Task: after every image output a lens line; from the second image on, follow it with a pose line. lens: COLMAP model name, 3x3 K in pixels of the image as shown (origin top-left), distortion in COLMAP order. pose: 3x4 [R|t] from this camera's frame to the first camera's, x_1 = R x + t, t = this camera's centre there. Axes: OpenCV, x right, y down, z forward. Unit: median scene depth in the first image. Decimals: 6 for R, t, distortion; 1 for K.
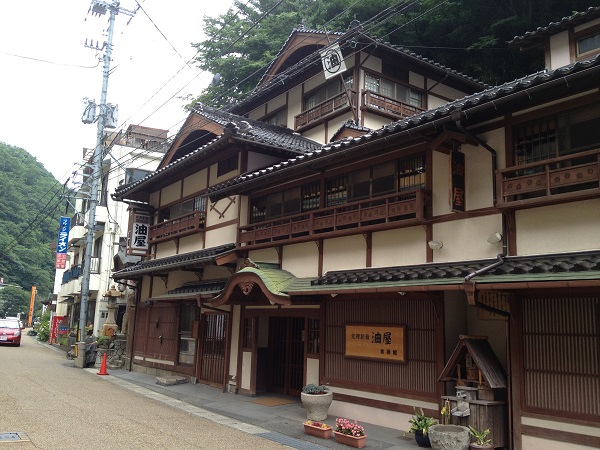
lens RADIAL K [[558.8, 0, 307.7], [0, 558.8, 230.3], [0, 0, 1]] dist [0.138889, -0.291049]
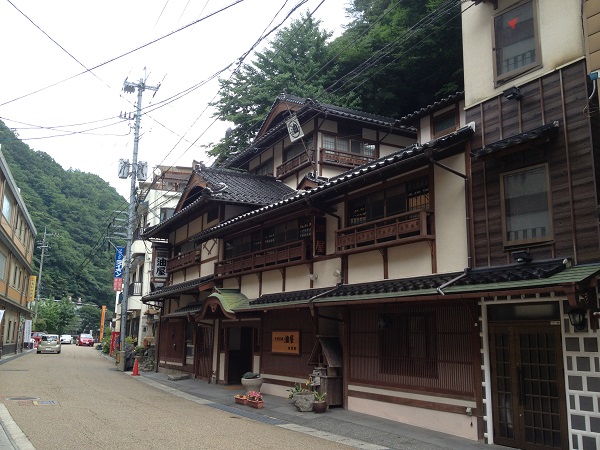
lens RADIAL K [[560.2, 0, 310.0], [0, 560.2, 226.4], [0, 0, 1]] dist [0.131069, -0.284808]
pose [[0.992911, -0.046576, -0.109359, 0.206436], [0.043917, 0.998681, -0.026608, -0.037375], [0.110454, 0.021617, 0.993646, -0.276035]]
